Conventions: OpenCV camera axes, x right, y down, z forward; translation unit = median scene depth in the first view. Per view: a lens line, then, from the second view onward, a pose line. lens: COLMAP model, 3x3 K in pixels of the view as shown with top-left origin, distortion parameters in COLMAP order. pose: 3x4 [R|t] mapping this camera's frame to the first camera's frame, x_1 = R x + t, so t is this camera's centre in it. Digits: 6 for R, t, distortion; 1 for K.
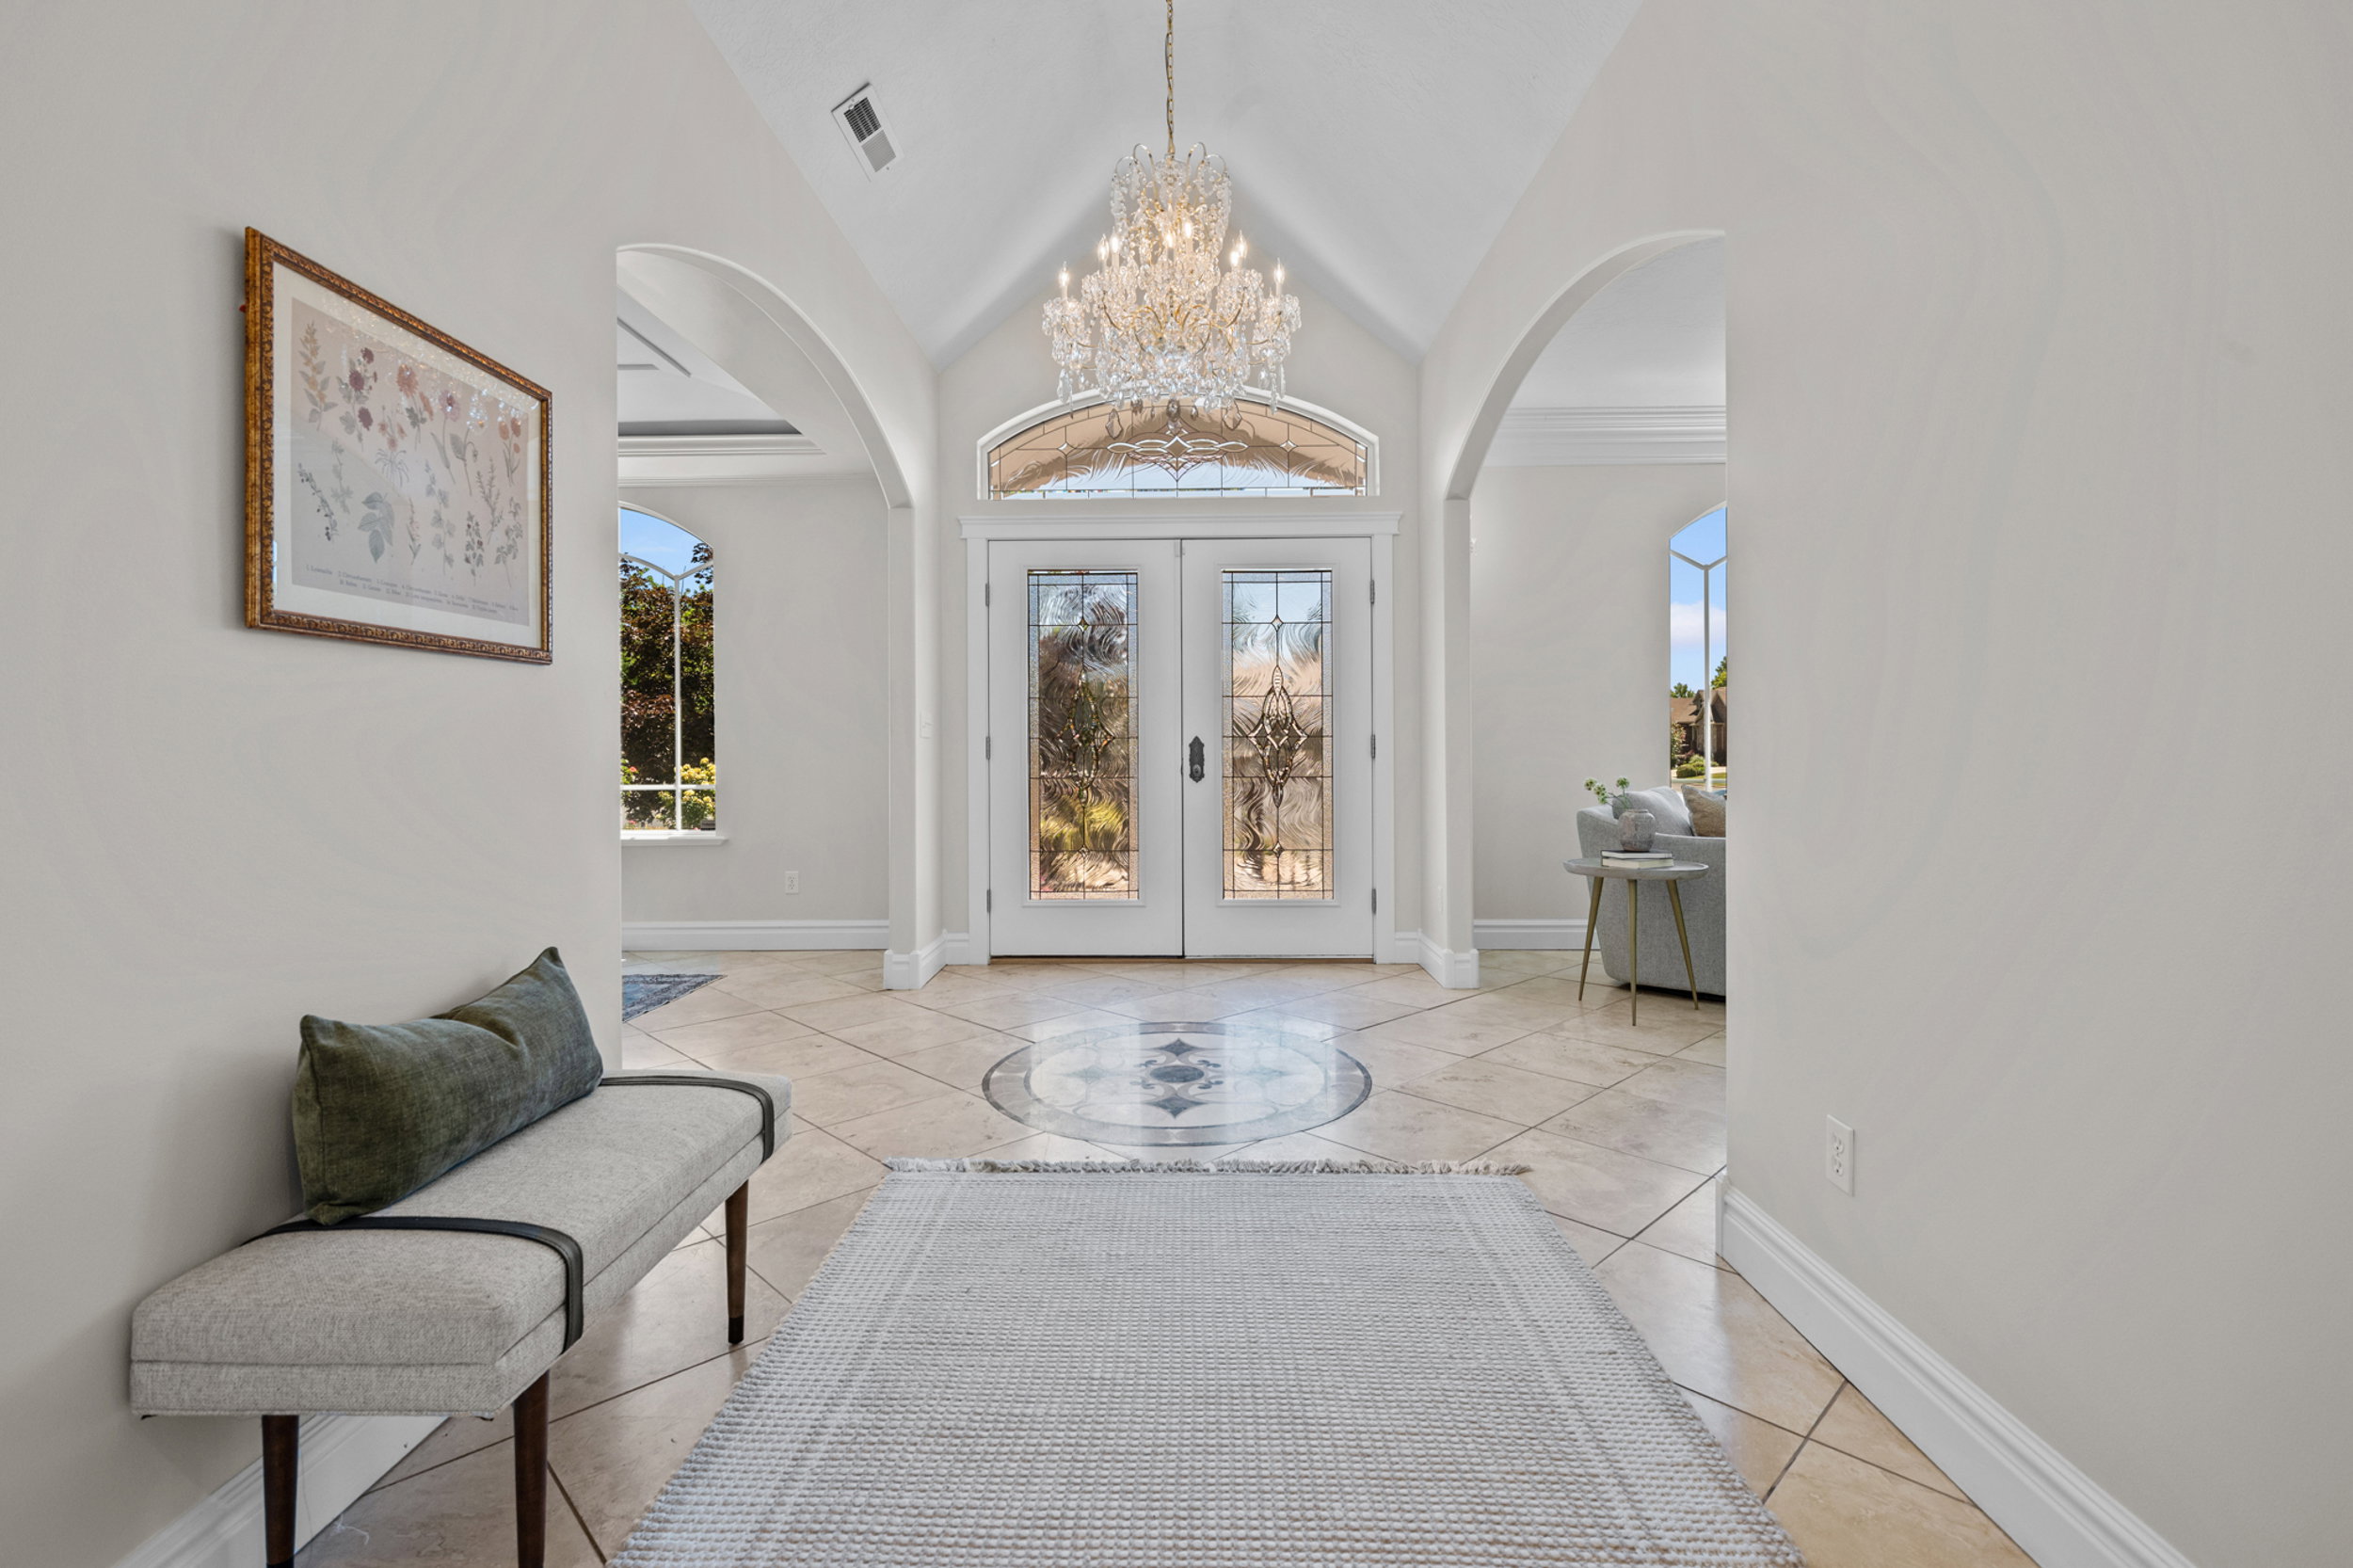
lens RADIAL K [[1084.3, 0, 1176.0], [0, 1084.3, 763.8], [0, 0, 1]] dist [-0.000692, -0.000126]
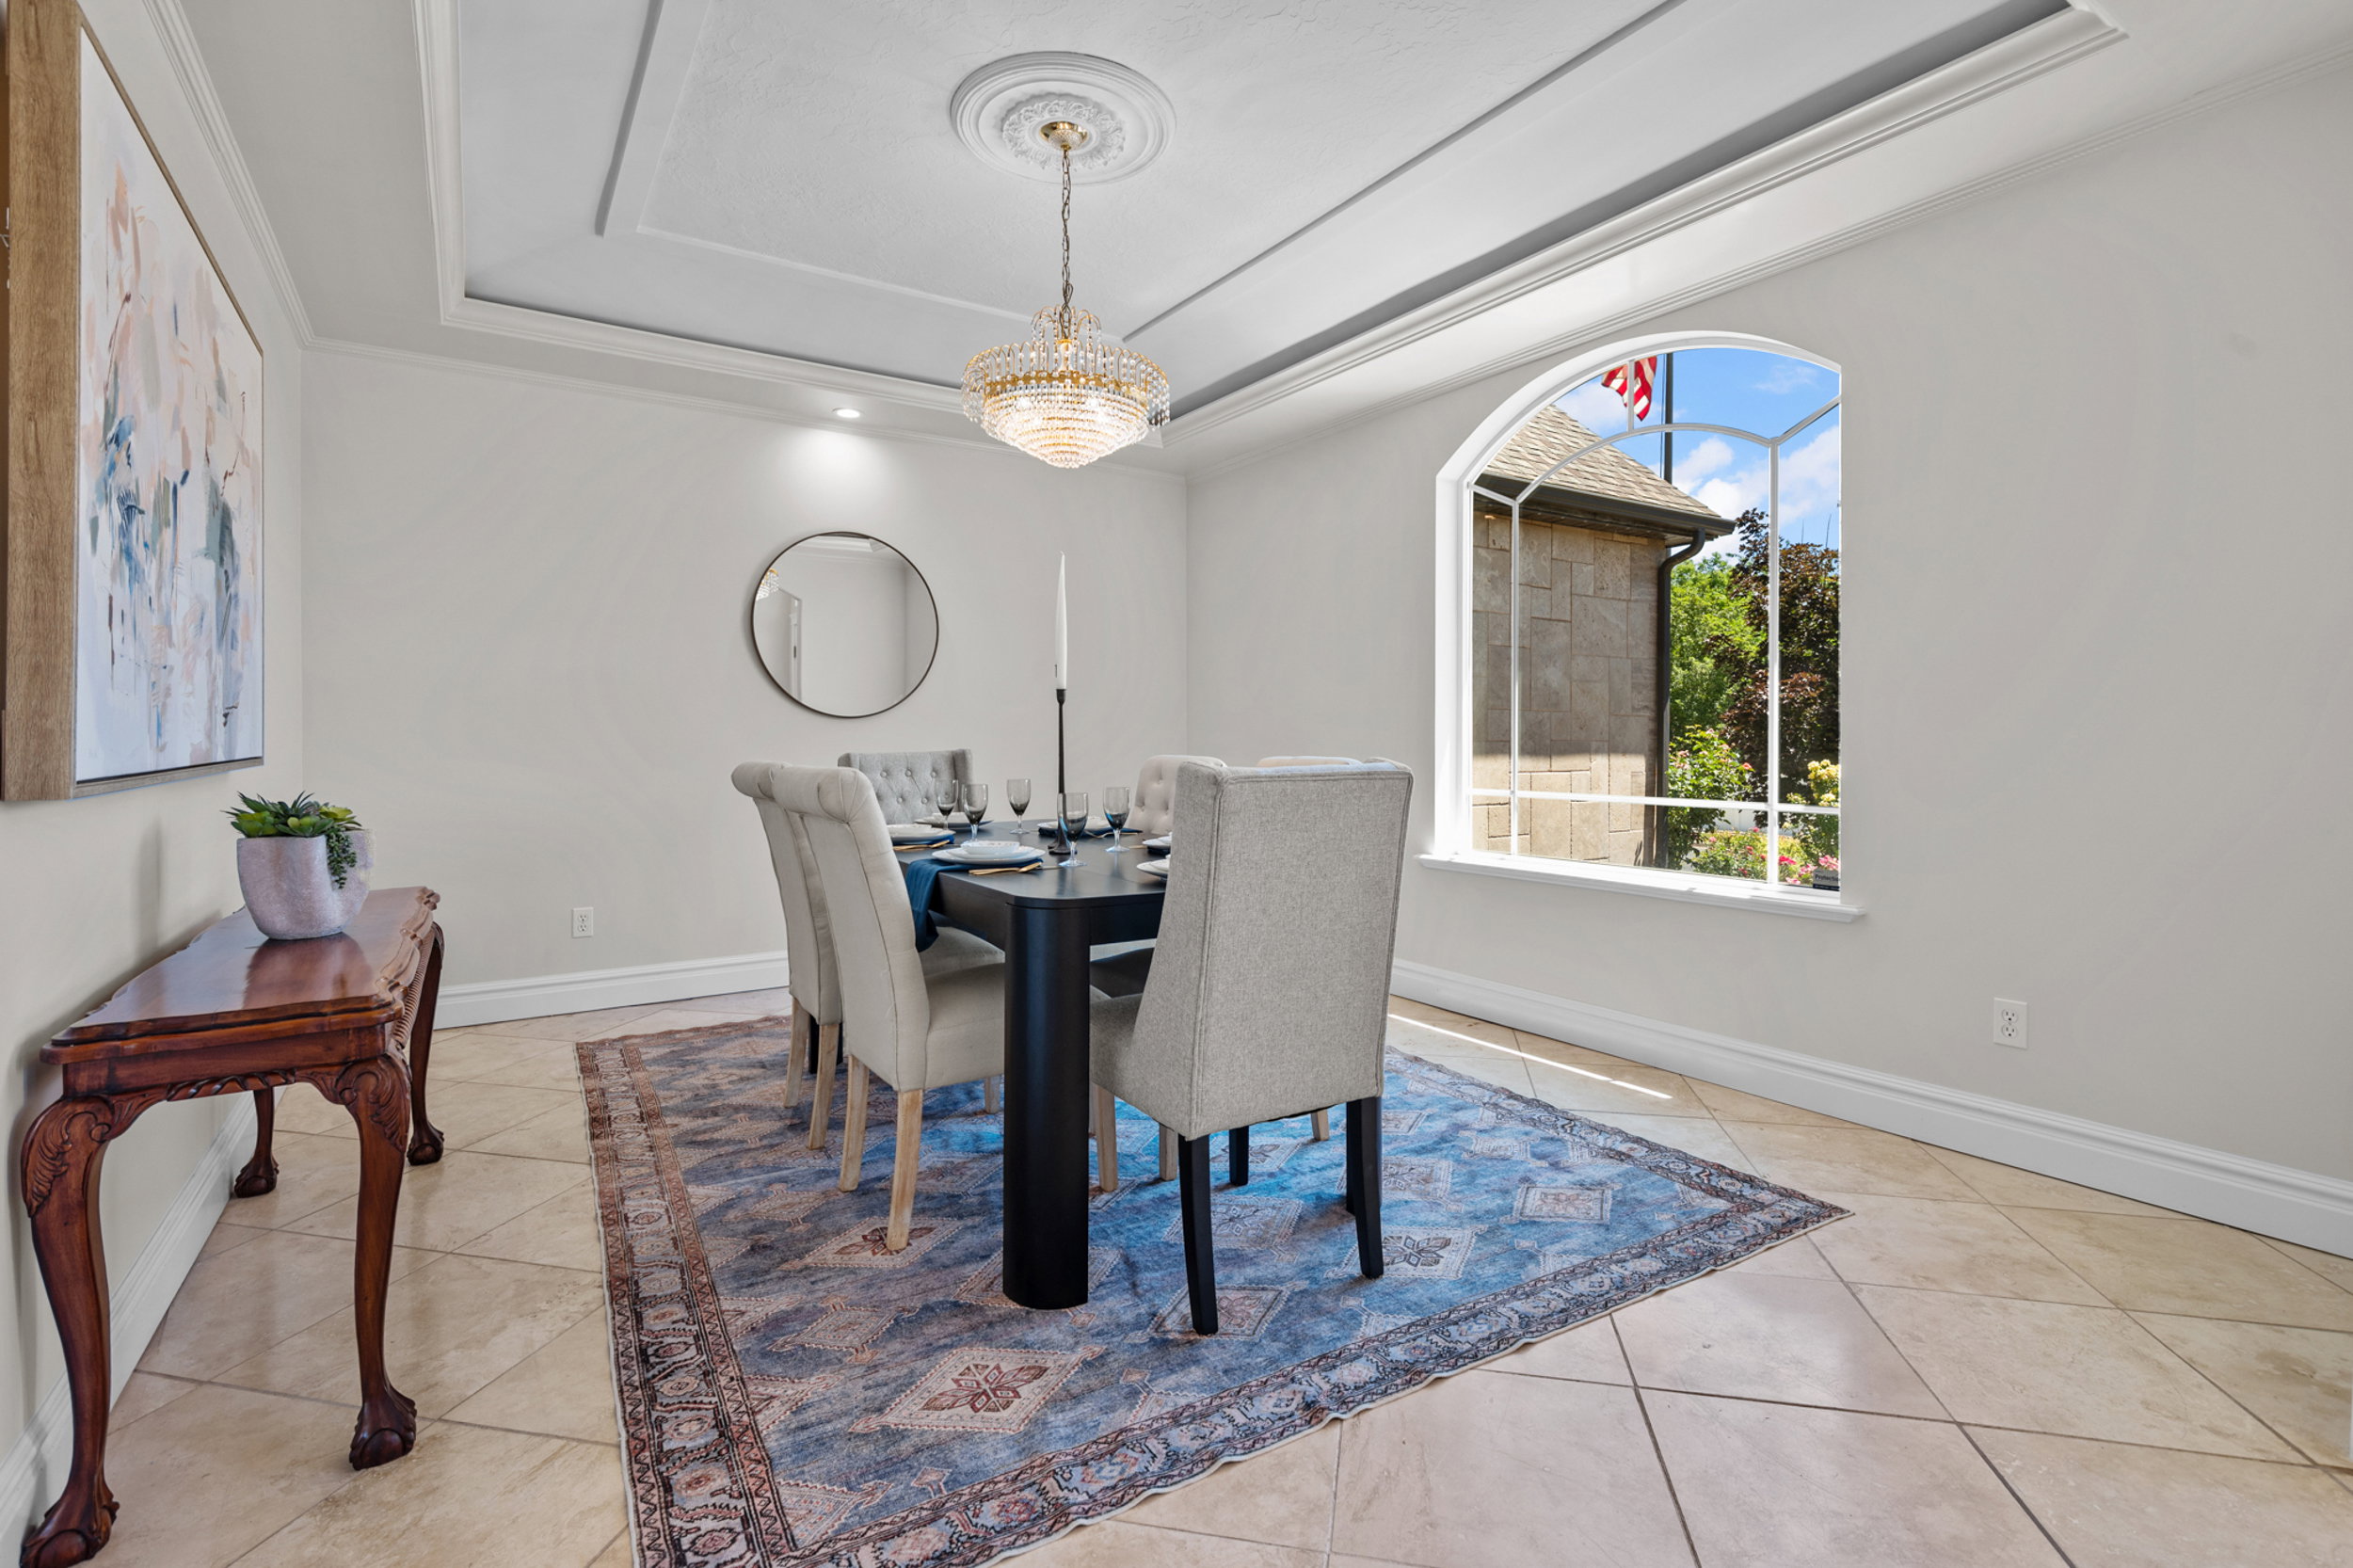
lens RADIAL K [[1084.3, 0, 1176.3], [0, 1084.3, 760.6], [0, 0, 1]] dist [-0.000692, -0.000126]
pose [[0.564779, 0.016302, -0.825081, -0.132942], [-0.012582, 0.999859, 0.011142, -0.004433], [0.825146, 0.004089, 0.564904, 0.335410]]
